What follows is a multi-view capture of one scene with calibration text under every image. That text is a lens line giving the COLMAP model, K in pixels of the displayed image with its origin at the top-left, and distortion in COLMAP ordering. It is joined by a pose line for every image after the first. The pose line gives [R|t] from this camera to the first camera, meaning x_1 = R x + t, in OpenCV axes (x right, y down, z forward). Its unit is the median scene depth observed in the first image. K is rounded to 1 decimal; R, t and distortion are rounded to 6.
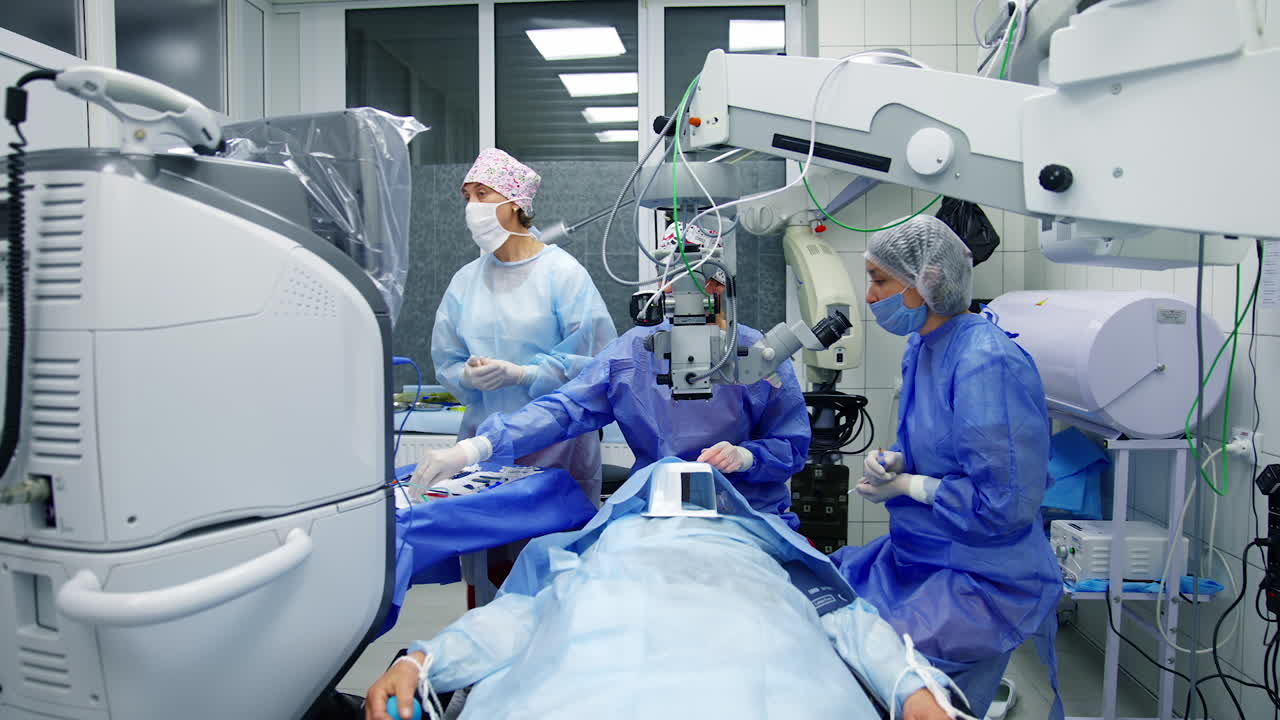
lens RADIAL K [[899.7, 0, 640.0], [0, 899.7, 360.0], [0, 0, 1]] dist [-0.131637, 0.127195]
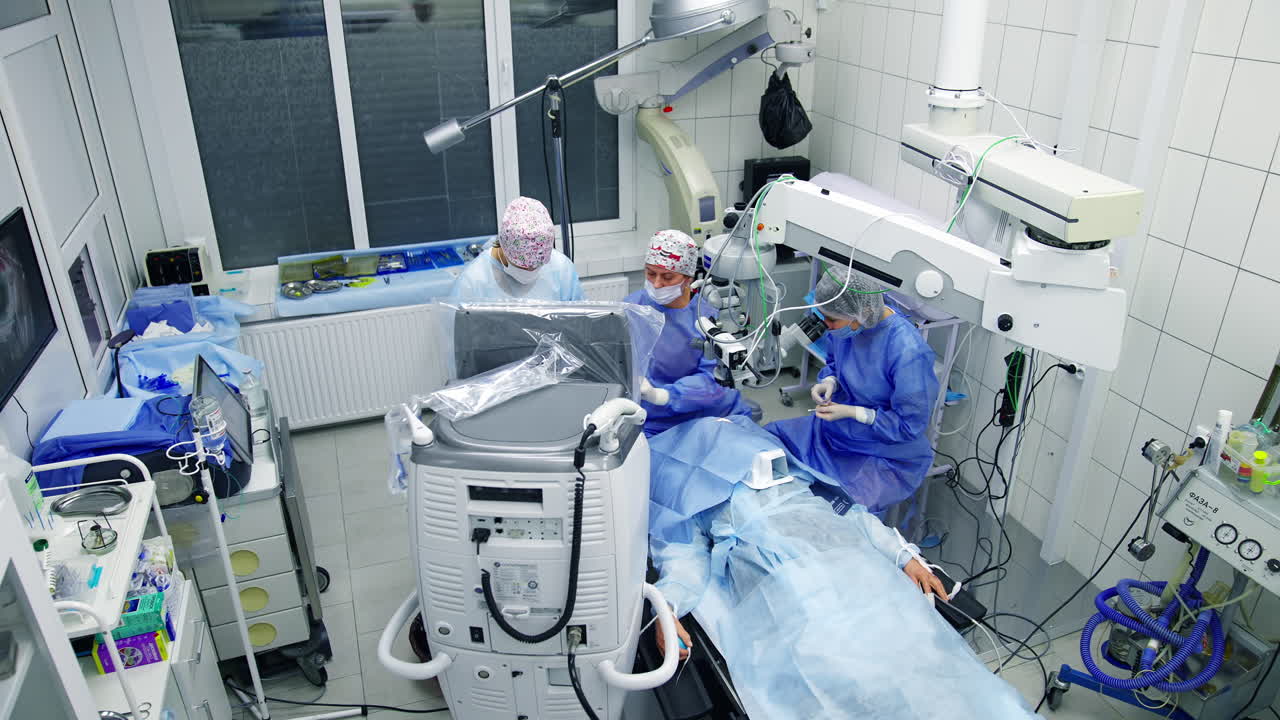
lens RADIAL K [[899.7, 0, 640.0], [0, 899.7, 360.0], [0, 0, 1]] dist [-0.131637, 0.127195]
pose [[0.918902, -0.167726, 0.357055, -0.679263], [0.022525, 0.925943, 0.376990, -0.622293], [-0.393843, -0.338374, 0.854629, -0.249718]]
